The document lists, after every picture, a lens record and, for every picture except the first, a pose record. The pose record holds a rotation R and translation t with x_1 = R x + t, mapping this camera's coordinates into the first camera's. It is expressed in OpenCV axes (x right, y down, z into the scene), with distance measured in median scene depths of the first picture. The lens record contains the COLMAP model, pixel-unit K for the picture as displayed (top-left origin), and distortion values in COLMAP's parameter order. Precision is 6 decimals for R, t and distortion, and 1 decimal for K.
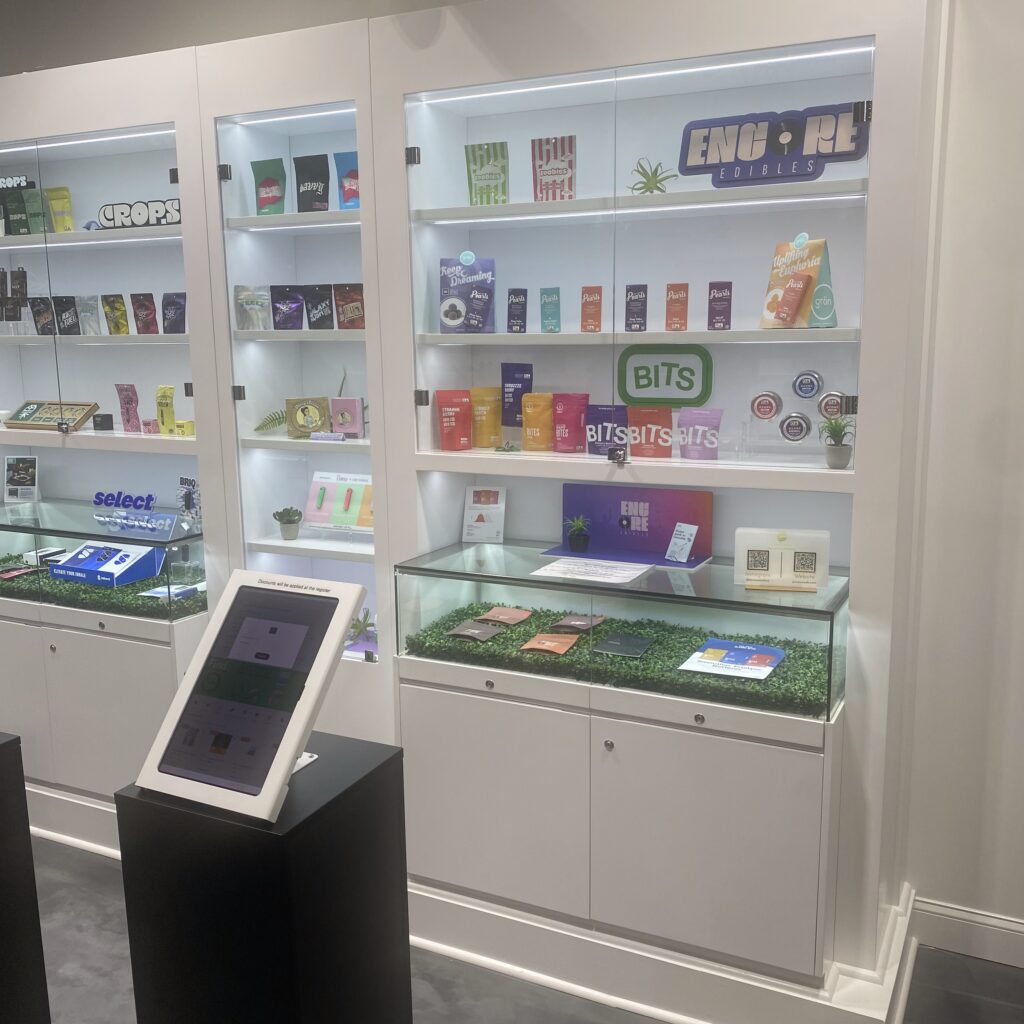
lens RADIAL K [[1081.0, 0, 512.0], [0, 1081.0, 512.0], [0, 0, 1]] dist [0.013023, -0.000865]
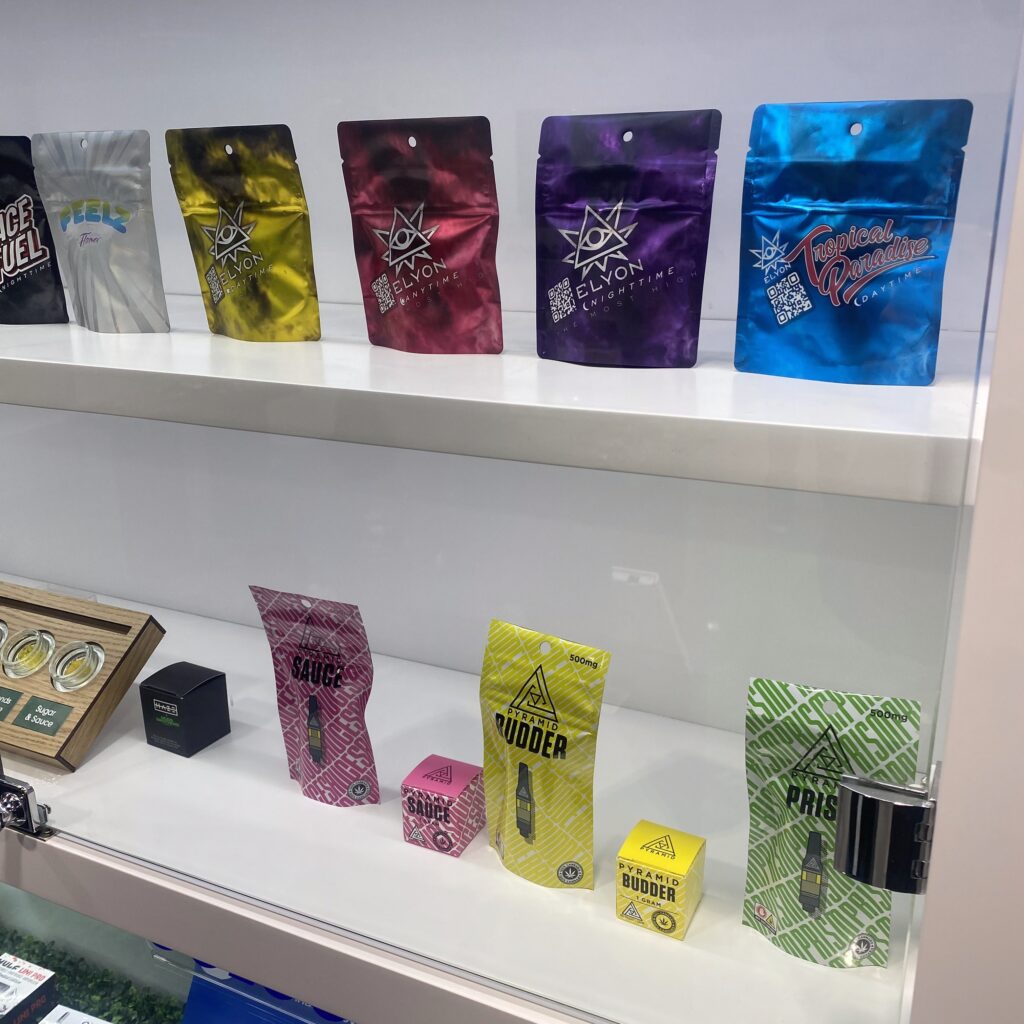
lens RADIAL K [[1081.0, 0, 512.0], [0, 1081.0, 512.0], [0, 0, 1]] dist [0.013023, -0.000865]
pose [[0.999915, 0.003177, 0.012630, -0.321826], [-0.004717, 0.992291, 0.123841, -0.157803], [-0.012139, -0.123890, 0.992222, 0.803888]]
